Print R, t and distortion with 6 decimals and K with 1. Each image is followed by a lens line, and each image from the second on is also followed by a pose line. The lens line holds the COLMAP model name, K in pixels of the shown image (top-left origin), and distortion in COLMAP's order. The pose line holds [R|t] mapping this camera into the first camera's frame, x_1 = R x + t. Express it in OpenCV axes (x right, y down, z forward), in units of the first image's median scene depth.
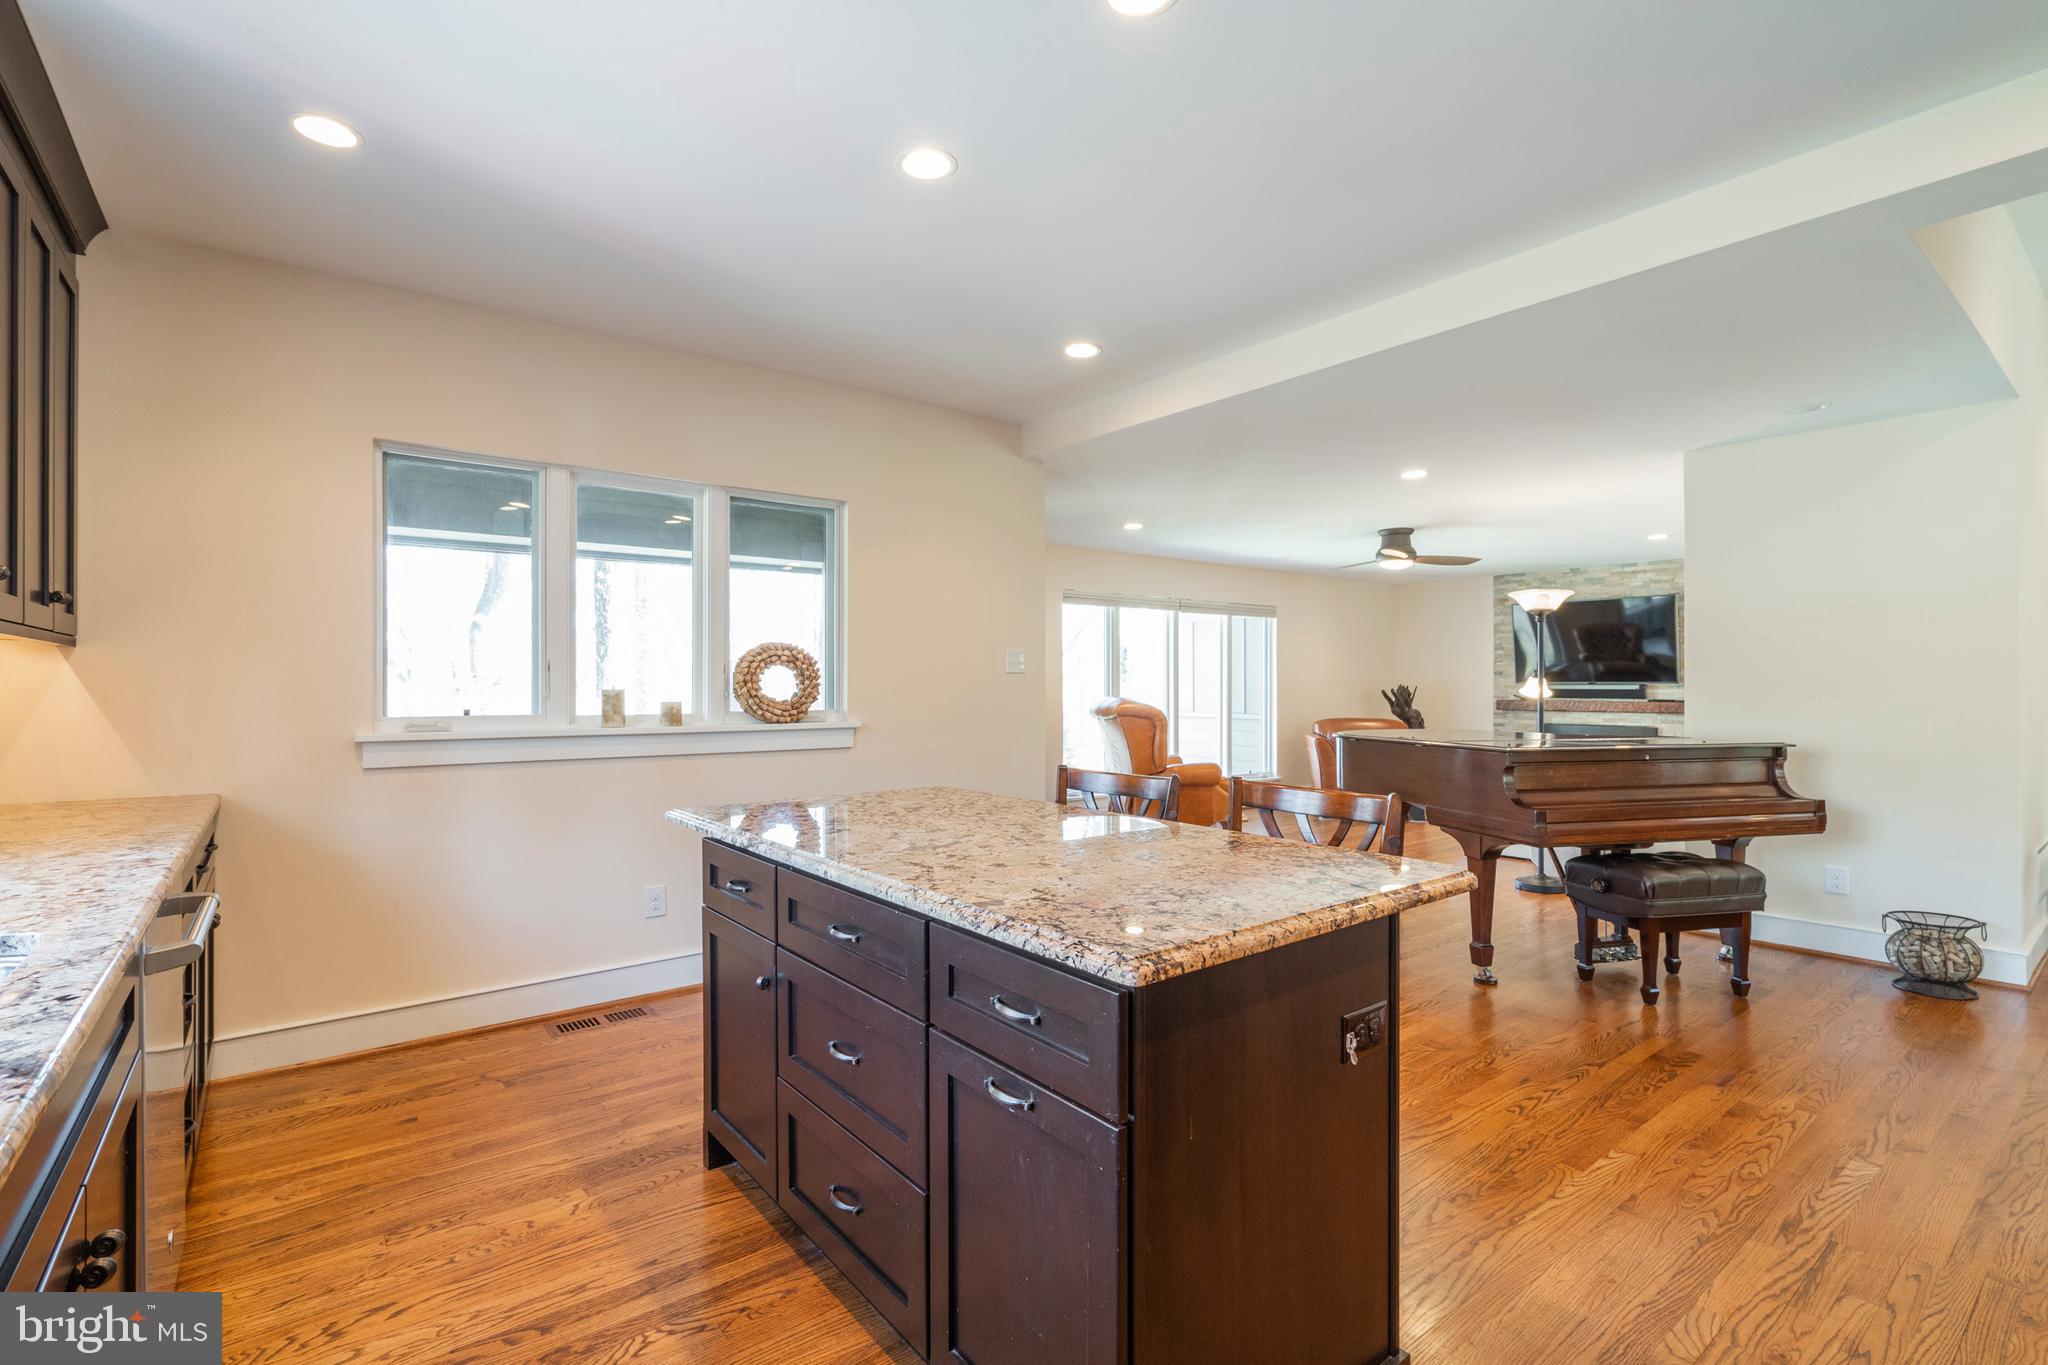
lens RADIAL K [[942.9, 0, 1024.0], [0, 942.9, 682.5], [0, 0, 1]] dist [0.010632, -0.000296]
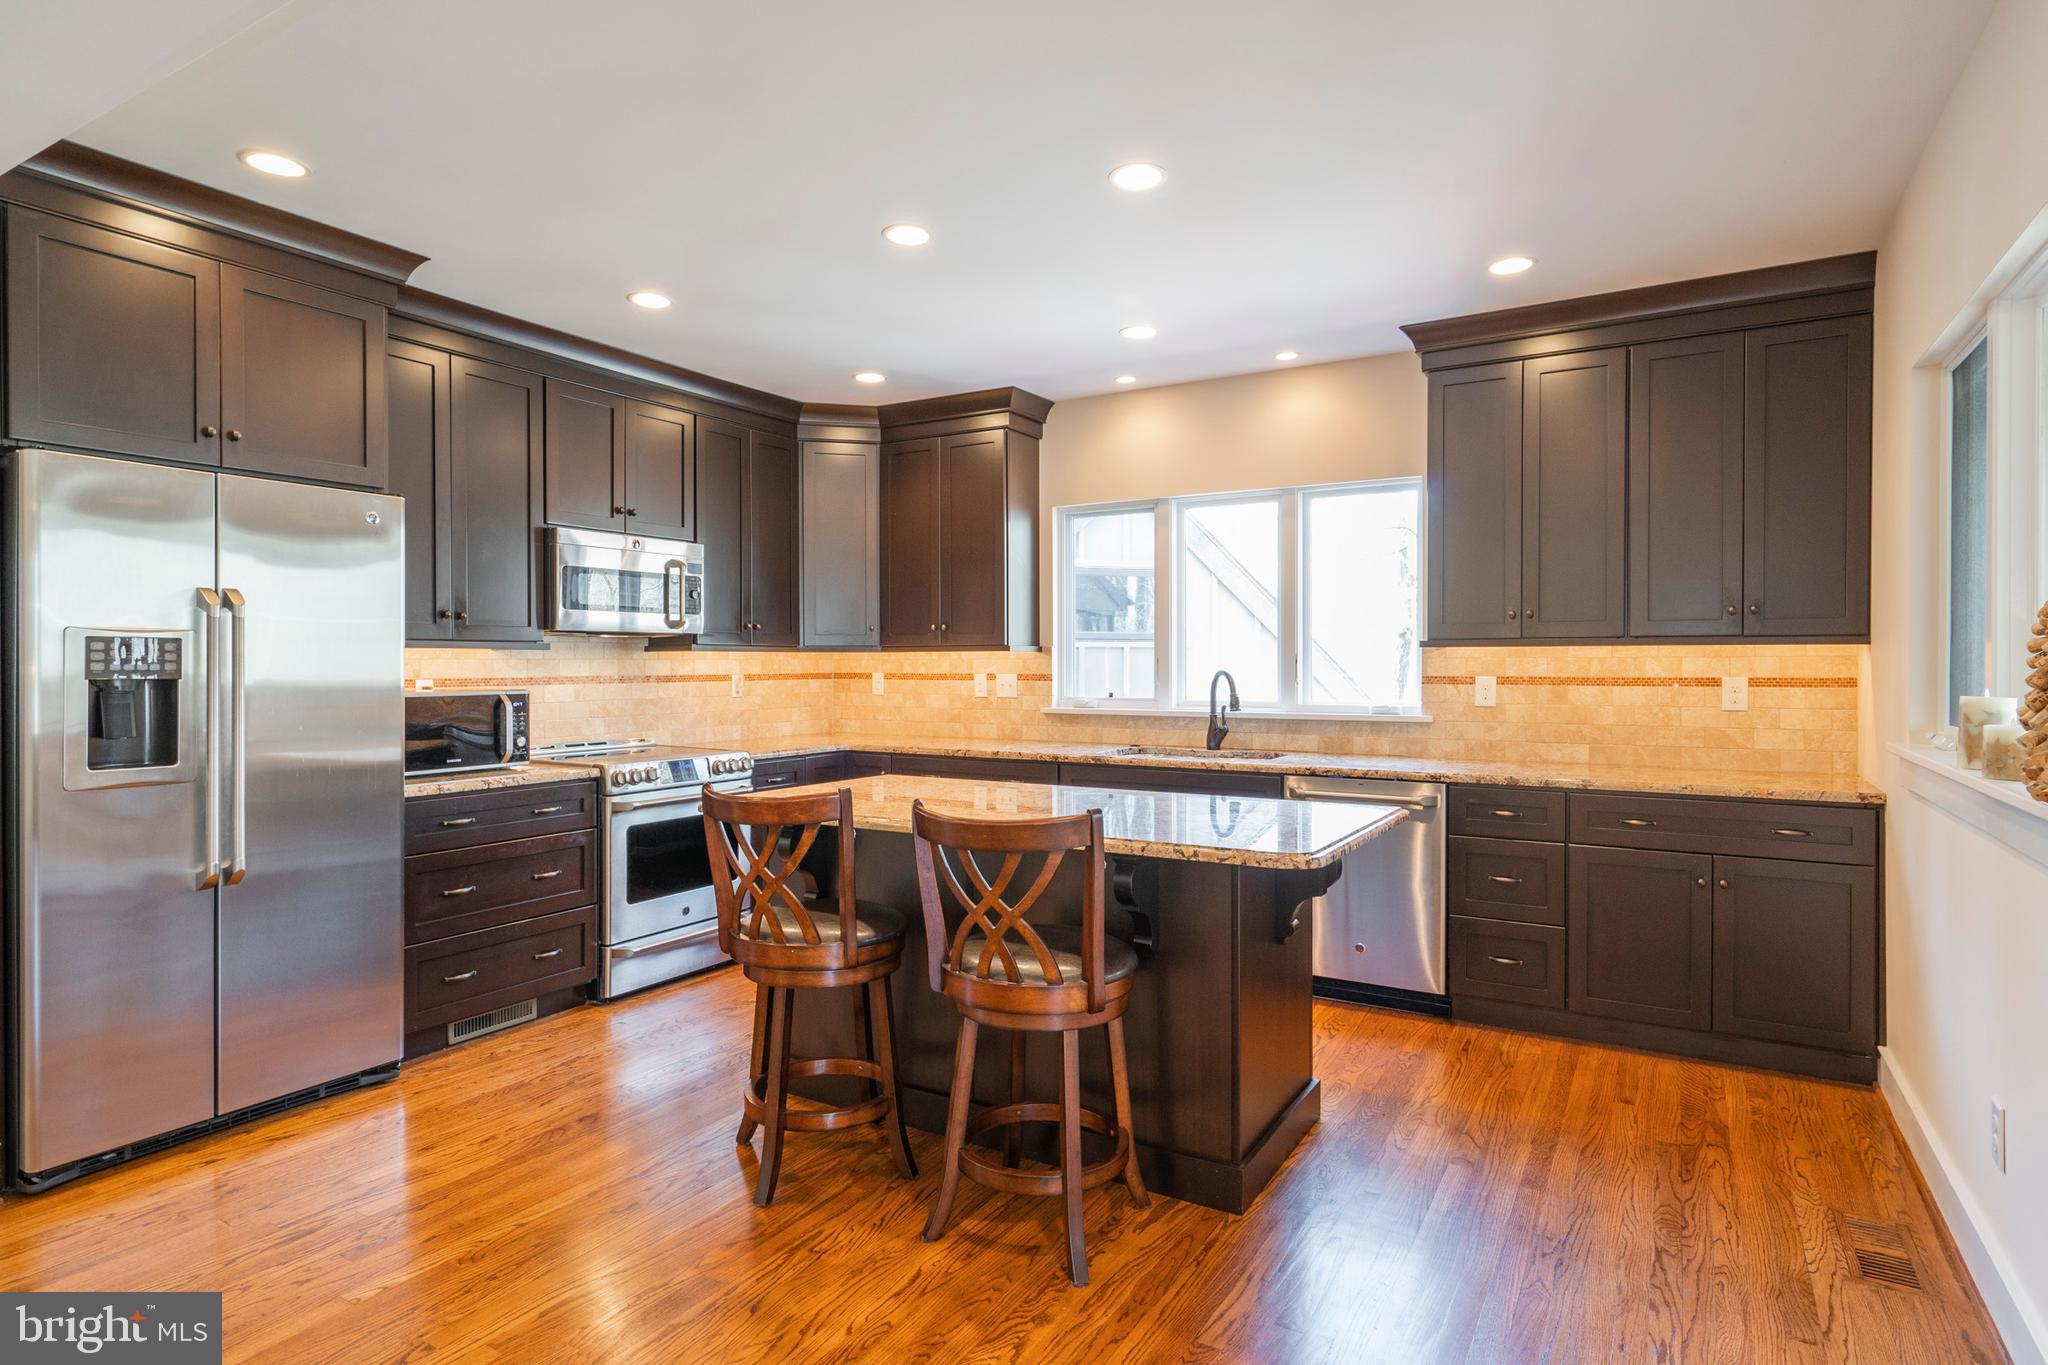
lens RADIAL K [[1091.0, 0, 1024.0], [0, 1091.0, 682.5], [0, 0, 1]] dist [-0.000421, 0.000007]
pose [[-0.935175, 0.007596, -0.354104, 0.407359], [0.005230, 0.999957, 0.007640, -0.014261], [0.354147, 0.005293, -0.935175, 1.928130]]
